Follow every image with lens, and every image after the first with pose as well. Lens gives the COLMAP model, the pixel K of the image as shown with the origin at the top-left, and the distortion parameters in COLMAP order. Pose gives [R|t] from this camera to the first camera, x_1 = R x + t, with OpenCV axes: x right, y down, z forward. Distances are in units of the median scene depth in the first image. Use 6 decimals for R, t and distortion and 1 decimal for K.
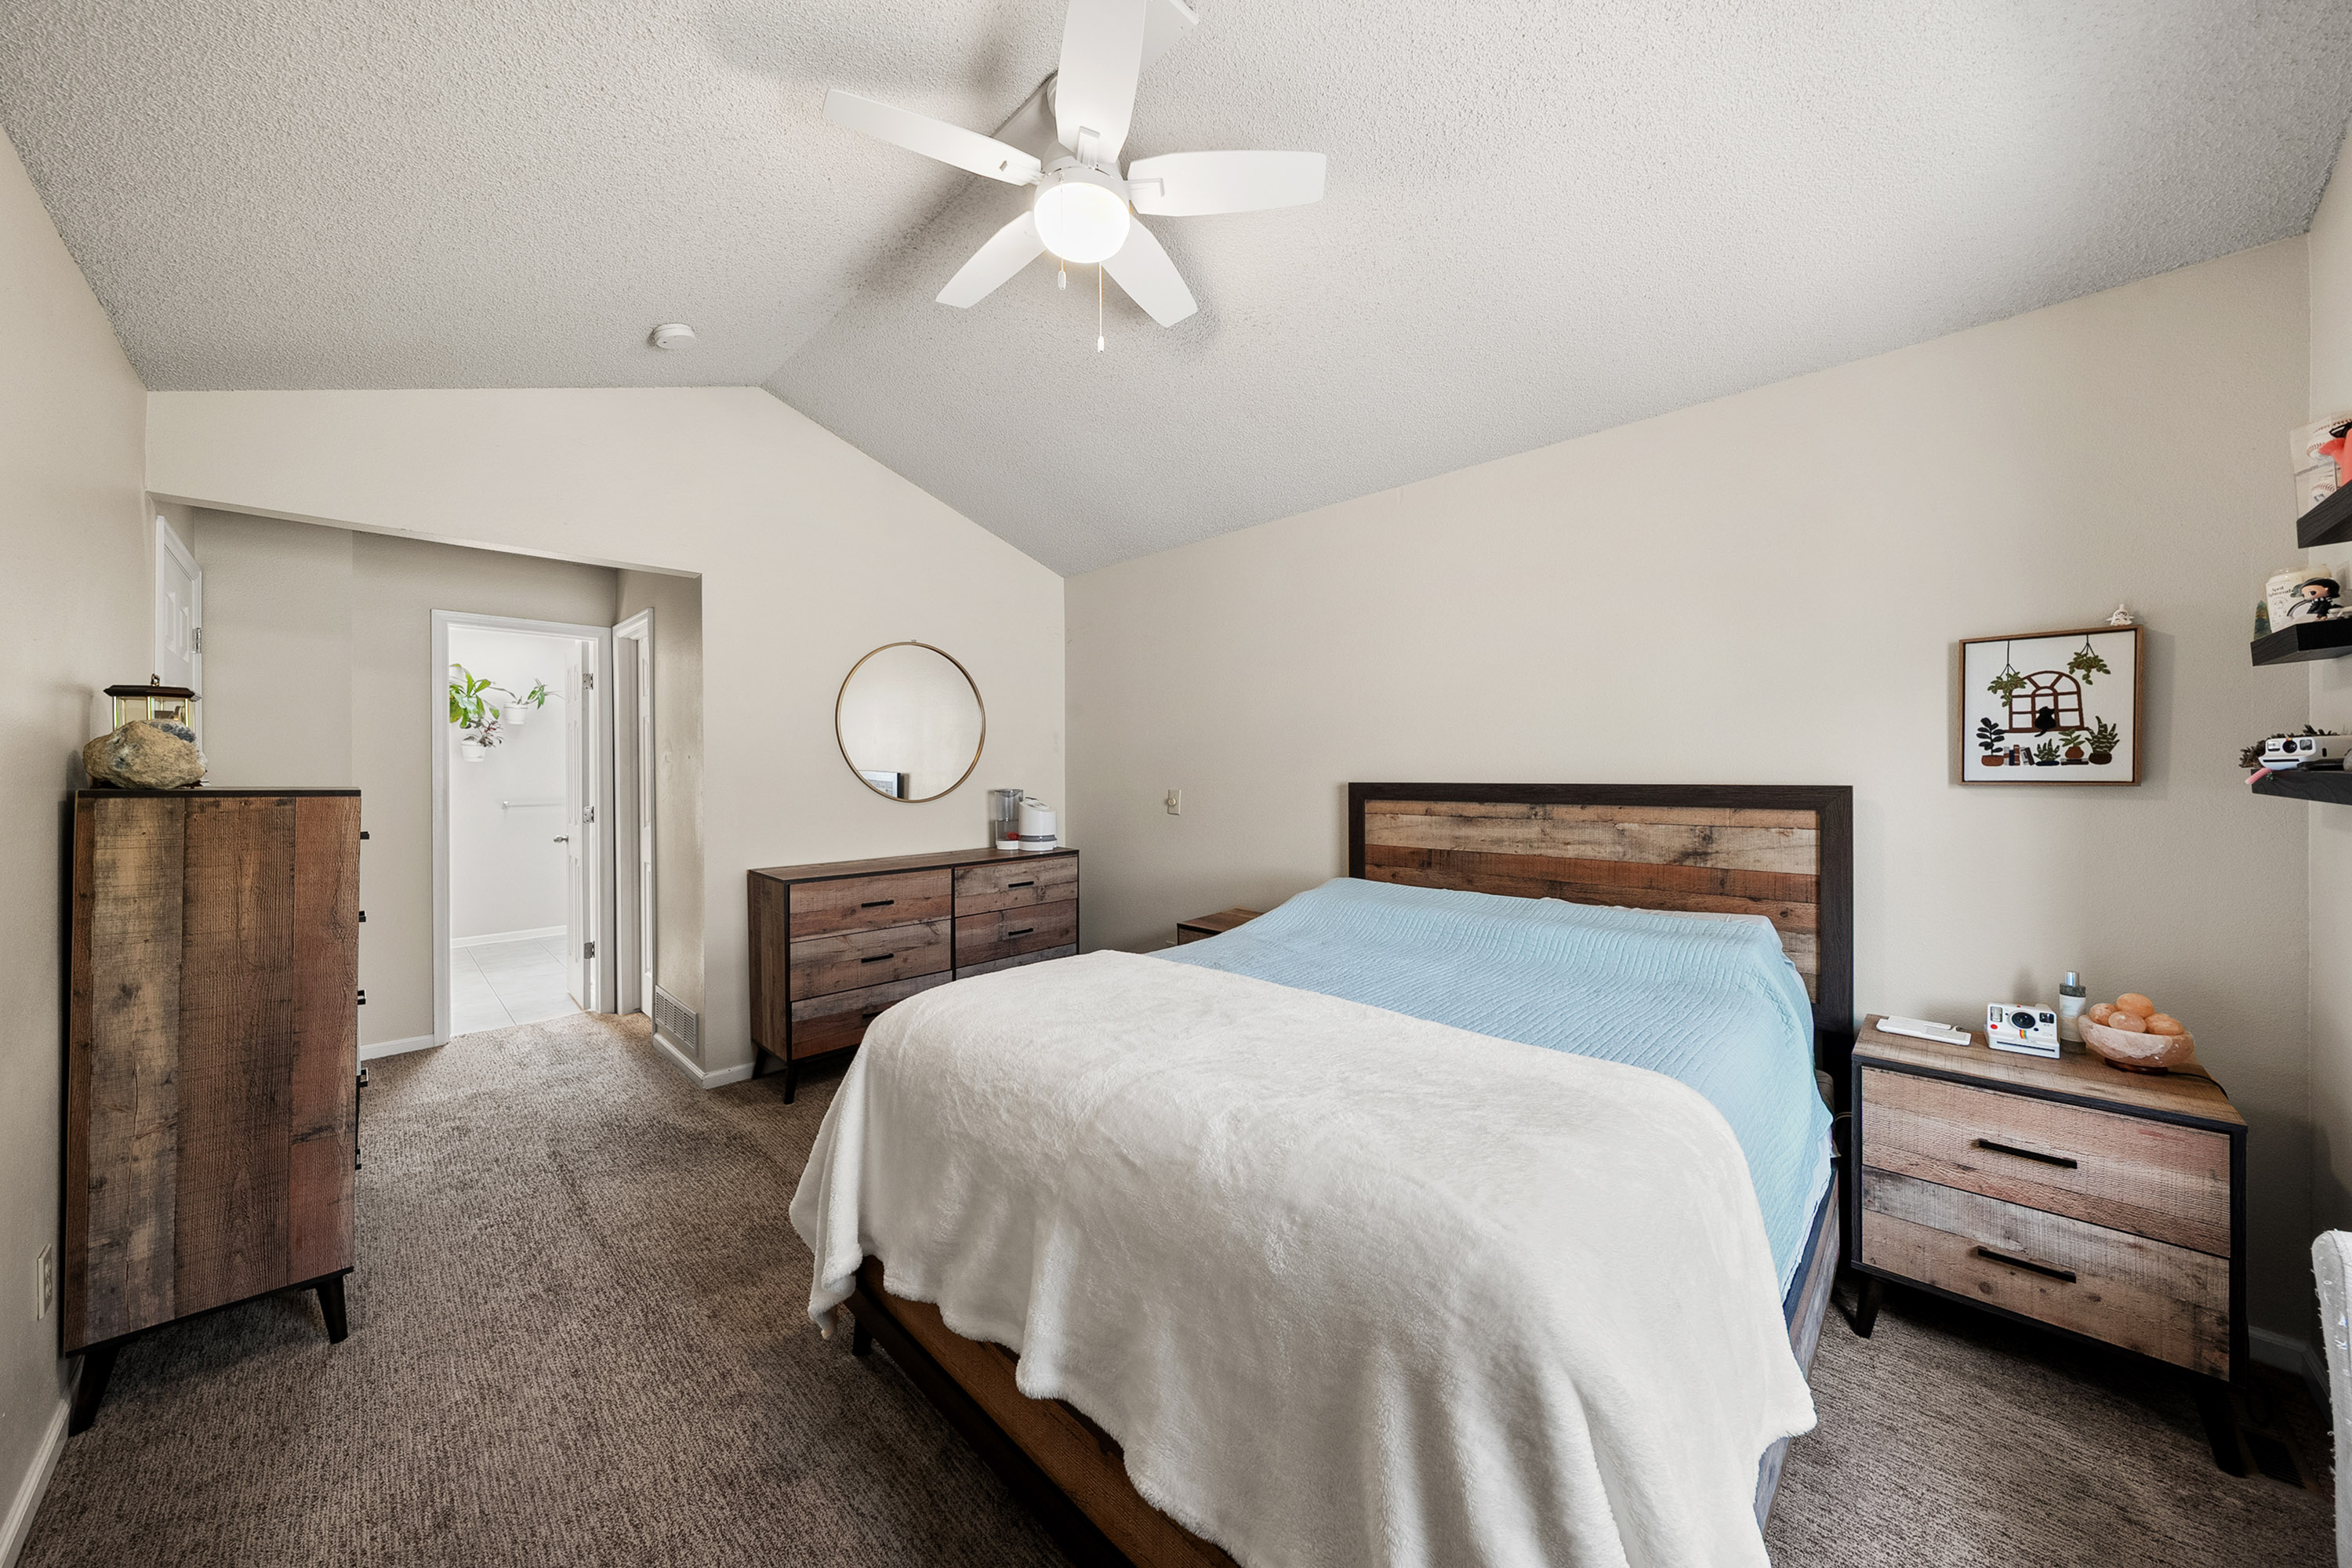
lens RADIAL K [[798.7, 0, 1169.3], [0, 798.7, 776.3], [0, 0, 1]] dist [0.002107, 0.000103]
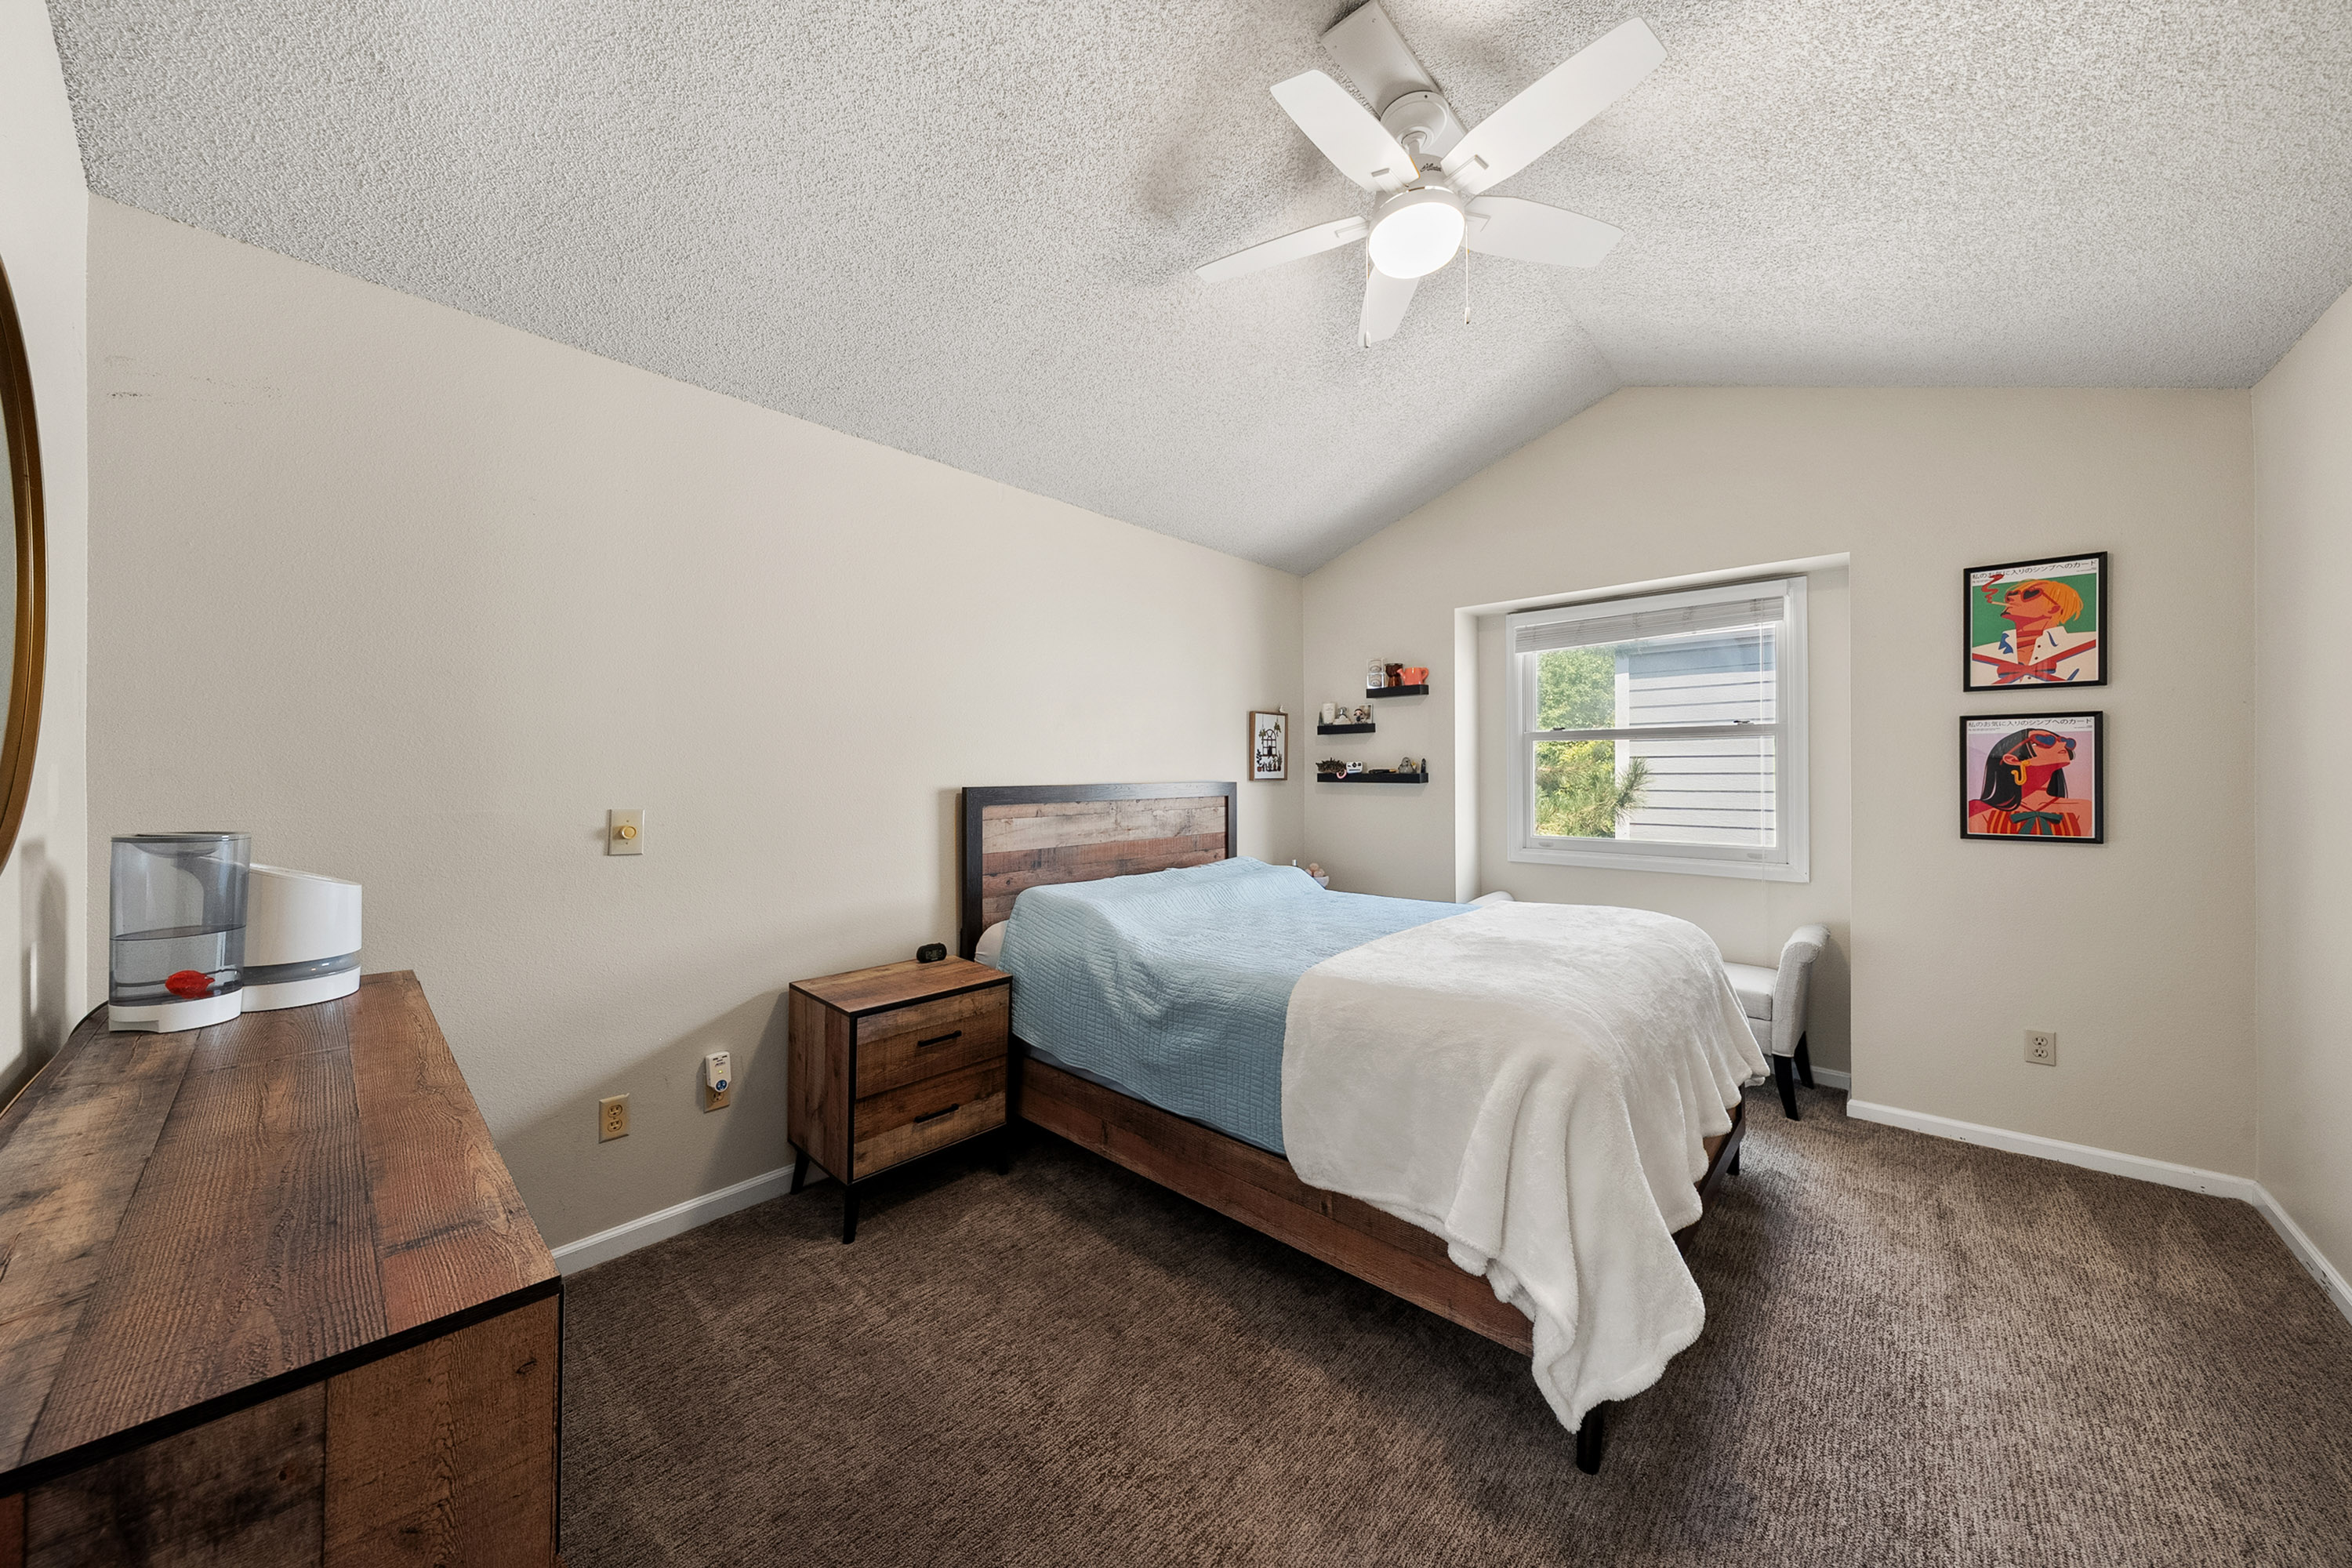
lens RADIAL K [[798.7, 0, 1168.5], [0, 798.7, 769.4], [0, 0, 1]] dist [0.002107, 0.000103]
pose [[-0.028765, 0.006642, 0.999564, -0.895595], [0.007099, 0.999954, -0.006441, -0.006096], [-0.999561, 0.006911, -0.028810, 1.075664]]
